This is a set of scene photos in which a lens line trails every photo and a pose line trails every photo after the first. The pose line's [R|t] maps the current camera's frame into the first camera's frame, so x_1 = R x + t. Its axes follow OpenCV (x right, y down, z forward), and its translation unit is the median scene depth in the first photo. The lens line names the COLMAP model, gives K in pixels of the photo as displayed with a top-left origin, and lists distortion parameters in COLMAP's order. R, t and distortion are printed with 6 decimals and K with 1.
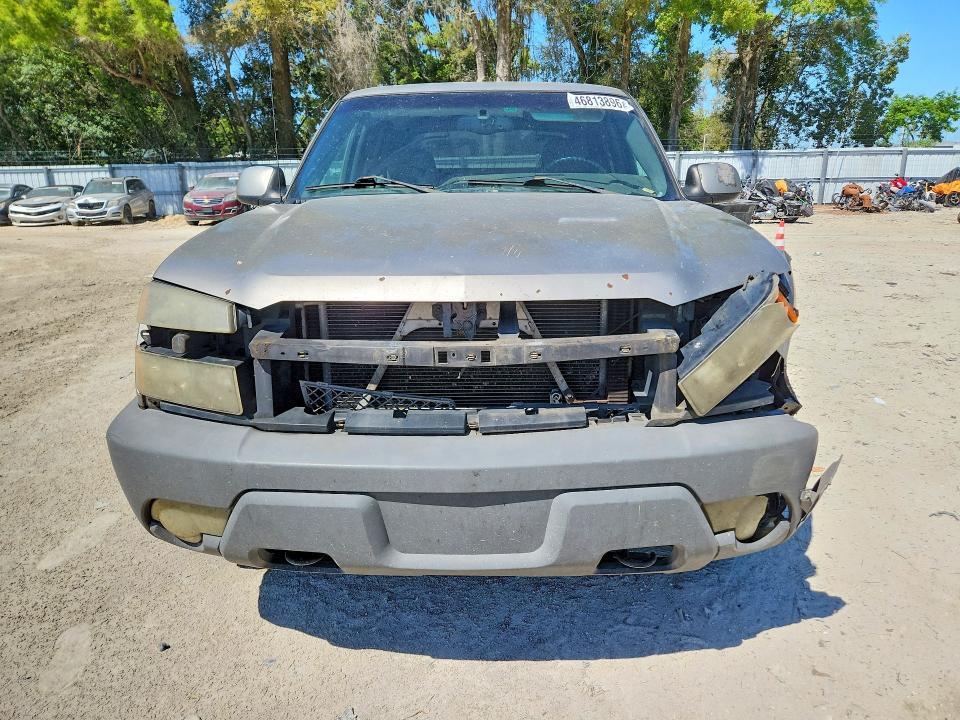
lens RADIAL K [[742.6, 0, 480.0], [0, 742.6, 360.0], [0, 0, 1]] dist [0.007778, 0.003790]
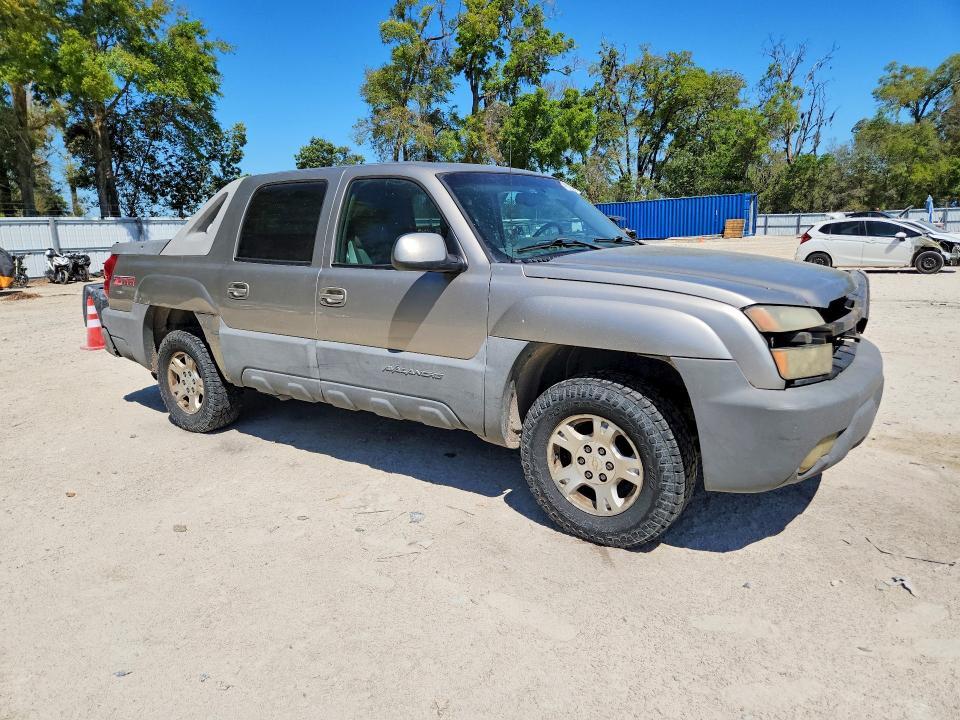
lens RADIAL K [[742.6, 0, 480.0], [0, 742.6, 360.0], [0, 0, 1]] dist [0.007778, 0.003790]
pose [[0.494295, -0.150811, 0.856112, -0.298321], [0.229900, 0.972450, 0.038567, -0.024308], [-0.838342, 0.177757, 0.515349, 0.120687]]
